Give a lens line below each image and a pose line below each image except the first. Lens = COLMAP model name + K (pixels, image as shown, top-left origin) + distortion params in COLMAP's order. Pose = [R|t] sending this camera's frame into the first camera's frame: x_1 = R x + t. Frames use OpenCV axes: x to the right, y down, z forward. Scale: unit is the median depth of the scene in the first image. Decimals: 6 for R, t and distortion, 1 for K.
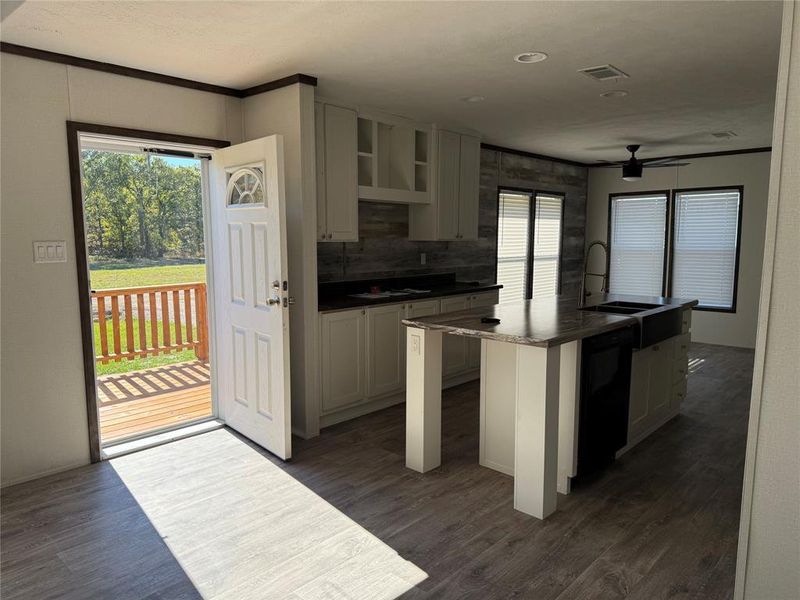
lens RADIAL K [[562.6, 0, 395.5], [0, 562.6, 310.1], [0, 0, 1]] dist [0.010752, -0.002342]
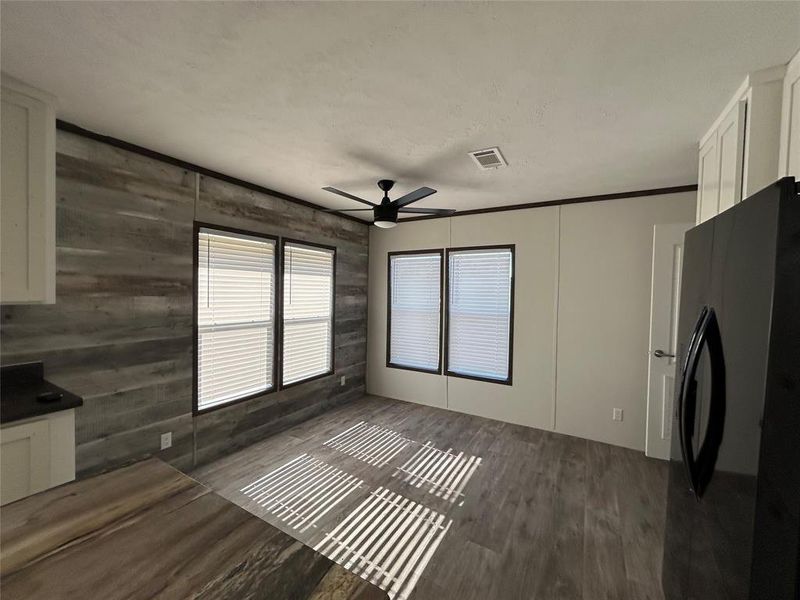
lens RADIAL K [[326.0, 0, 400.6], [0, 326.0, 299.3], [0, 0, 1]] dist [-0.000043, 0.000046]
pose [[0.973922, 0.018066, 0.226162, 0.333065], [0.005107, 0.994827, -0.101458, -0.084459], [-0.226825, 0.099967, 0.968792, 0.563421]]
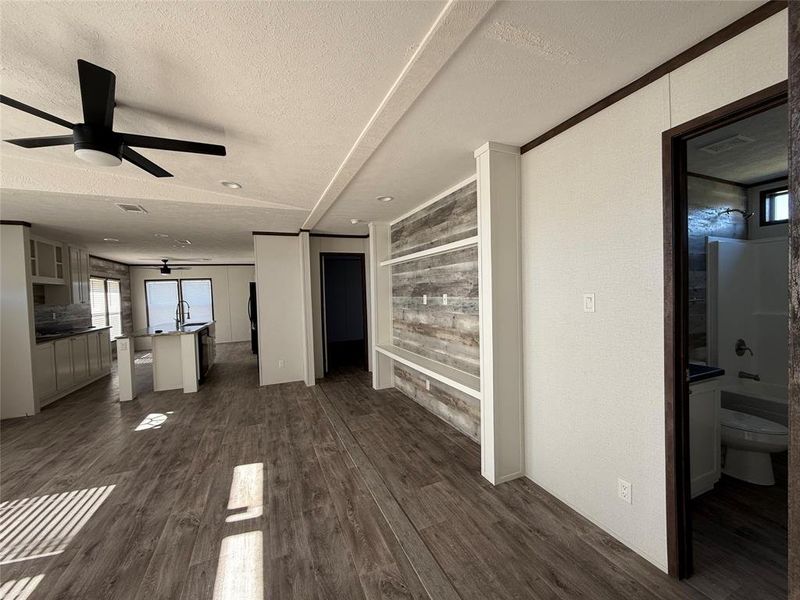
lens RADIAL K [[319.4, 0, 400.0], [0, 319.4, 300.0], [0, 0, 1]] dist [-0.005887, -0.000133]
pose [[0.396207, -0.035946, 0.917457, -0.363079], [0.155788, 0.987377, -0.028592, 0.046424], [-0.904848, 0.154257, 0.396806, -0.311113]]
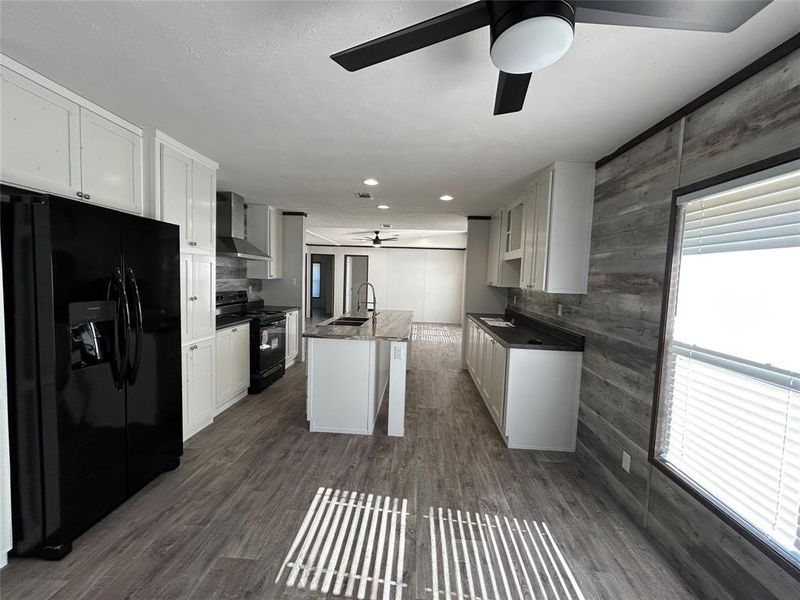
lens RADIAL K [[326.0, 0, 400.6], [0, 326.0, 299.3], [0, 0, 1]] dist [-0.000043, 0.000046]
pose [[-0.766268, 0.018666, -0.642250, 0.533561], [-0.119597, 0.977965, 0.171115, -0.148081], [0.631292, 0.207932, -0.747151, 1.064845]]
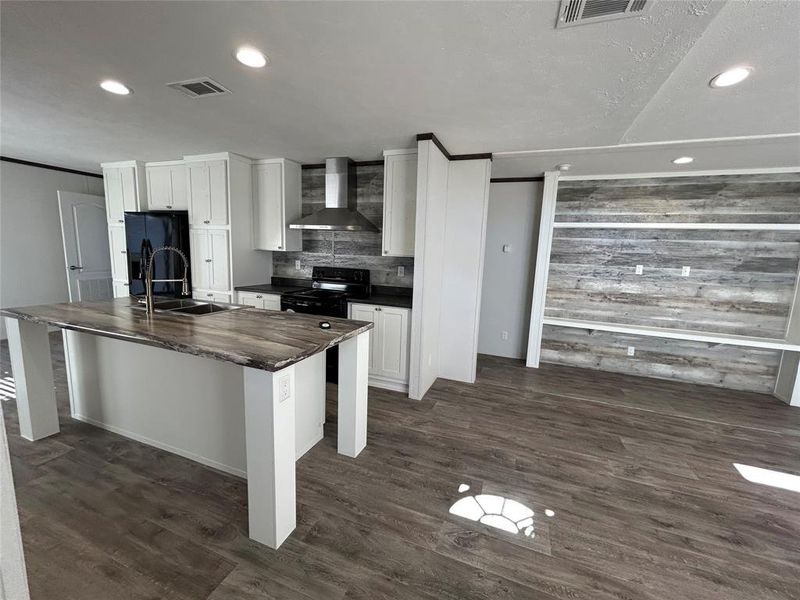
lens RADIAL K [[326.0, 0, 400.6], [0, 326.0, 299.3], [0, 0, 1]] dist [-0.000043, 0.000046]
pose [[-0.377453, -0.148202, 0.914092, -0.207731], [0.086905, 0.977085, 0.194301, -0.064087], [-0.921942, 0.152779, -0.355924, 0.496135]]
